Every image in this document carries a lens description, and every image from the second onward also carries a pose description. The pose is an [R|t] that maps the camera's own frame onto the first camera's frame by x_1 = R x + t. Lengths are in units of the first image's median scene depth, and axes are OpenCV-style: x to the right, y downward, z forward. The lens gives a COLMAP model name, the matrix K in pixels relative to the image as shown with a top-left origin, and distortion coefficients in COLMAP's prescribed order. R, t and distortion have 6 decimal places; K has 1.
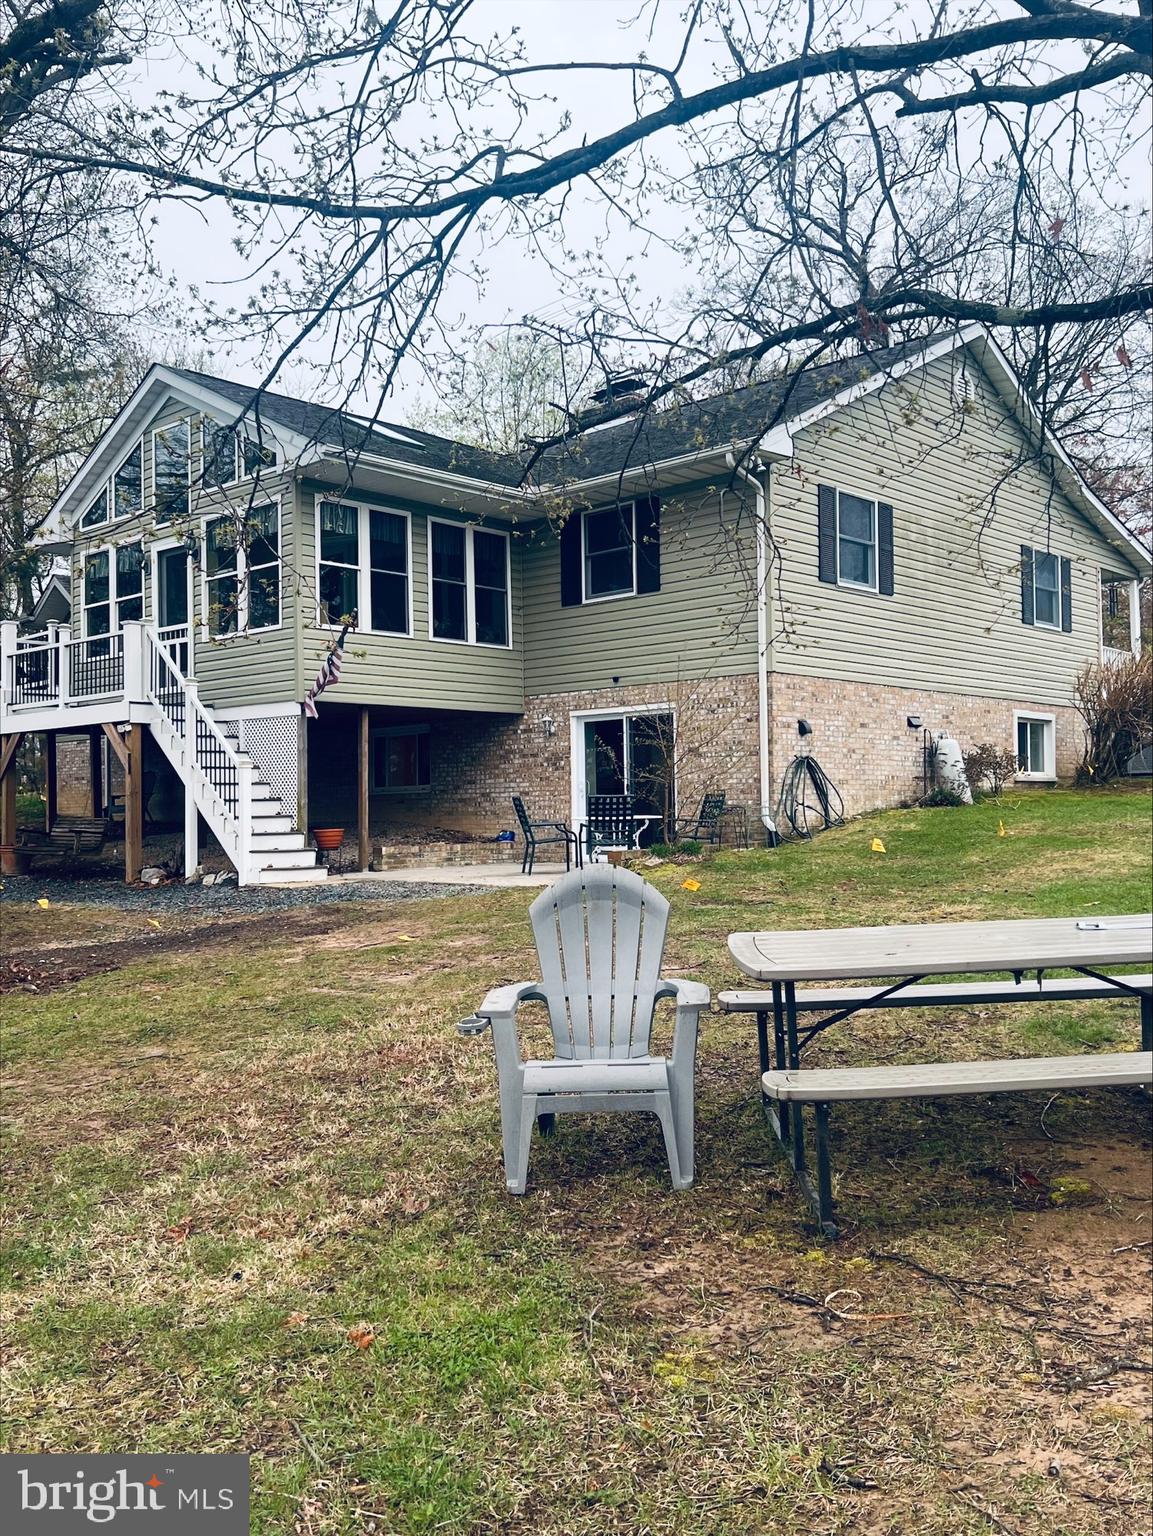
lens RADIAL K [[1221.5, 0, 576.5], [0, 1221.5, 768.0], [0, 0, 1]] dist [0.092546, -0.161929]
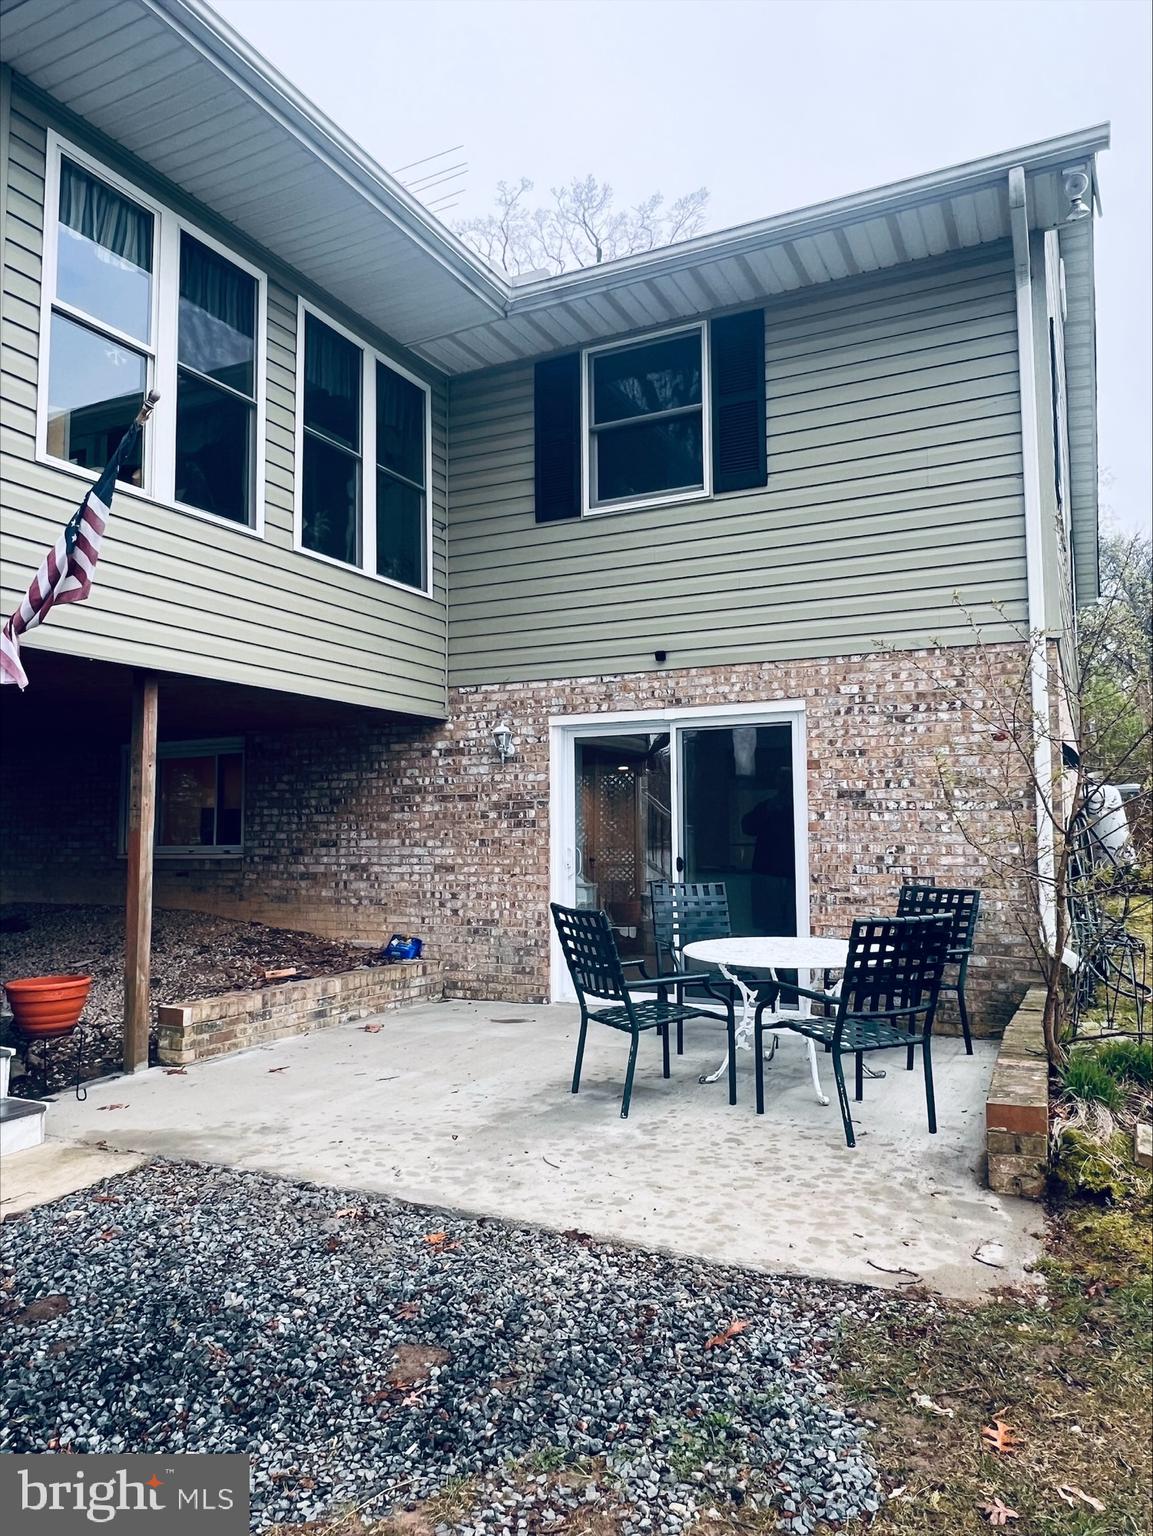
lens RADIAL K [[1039.6, 0, 576.5], [0, 1039.6, 768.0], [0, 0, 1]] dist [-0.017528, 0.001405]
pose [[0.961453, 0.028348, 0.273506, -0.119600], [-0.017880, 0.999012, -0.040691, -0.005963], [-0.274389, 0.034233, 0.961009, 0.574281]]
